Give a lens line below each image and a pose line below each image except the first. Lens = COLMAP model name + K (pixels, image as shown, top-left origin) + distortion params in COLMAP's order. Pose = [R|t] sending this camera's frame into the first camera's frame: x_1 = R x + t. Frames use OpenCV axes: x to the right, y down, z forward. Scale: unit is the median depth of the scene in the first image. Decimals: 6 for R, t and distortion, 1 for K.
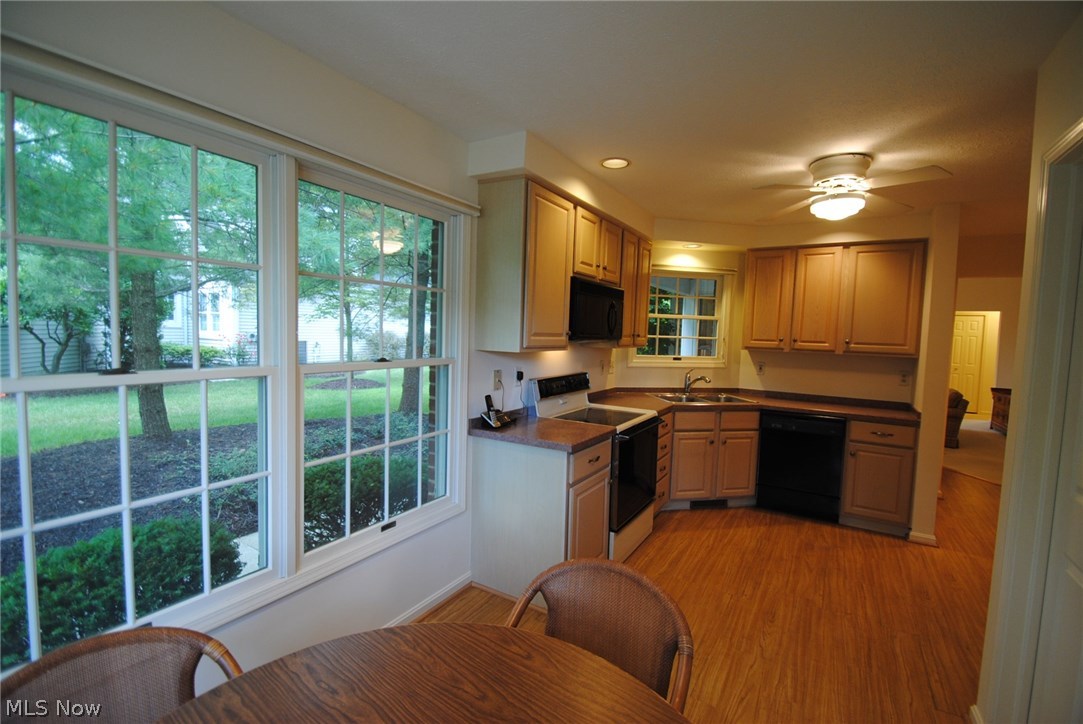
lens RADIAL K [[486.4, 0, 542.2], [0, 486.4, 361.2], [0, 0, 1]] dist [-0.001775, -0.000211]
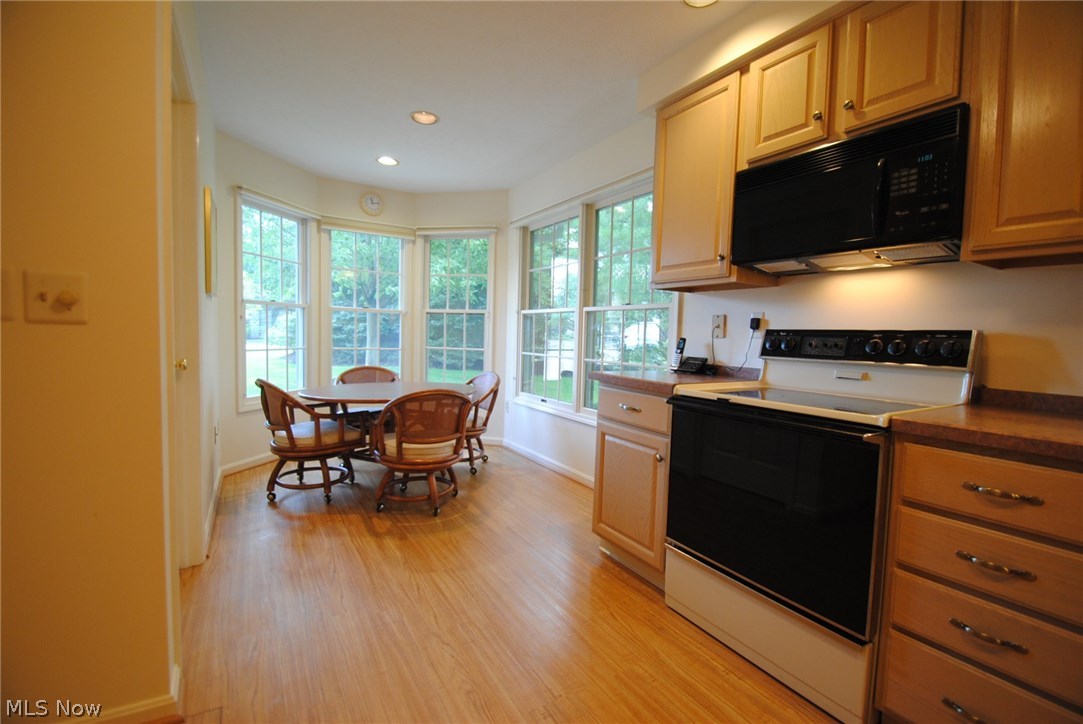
lens RADIAL K [[486.4, 0, 542.2], [0, 486.4, 357.9], [0, 0, 1]] dist [-0.001775, -0.000211]
pose [[-0.478864, 0.009526, -0.877838, 0.797885], [-0.100442, 0.992780, 0.065565, 0.068595], [0.872124, 0.119569, -0.474449, 1.107036]]
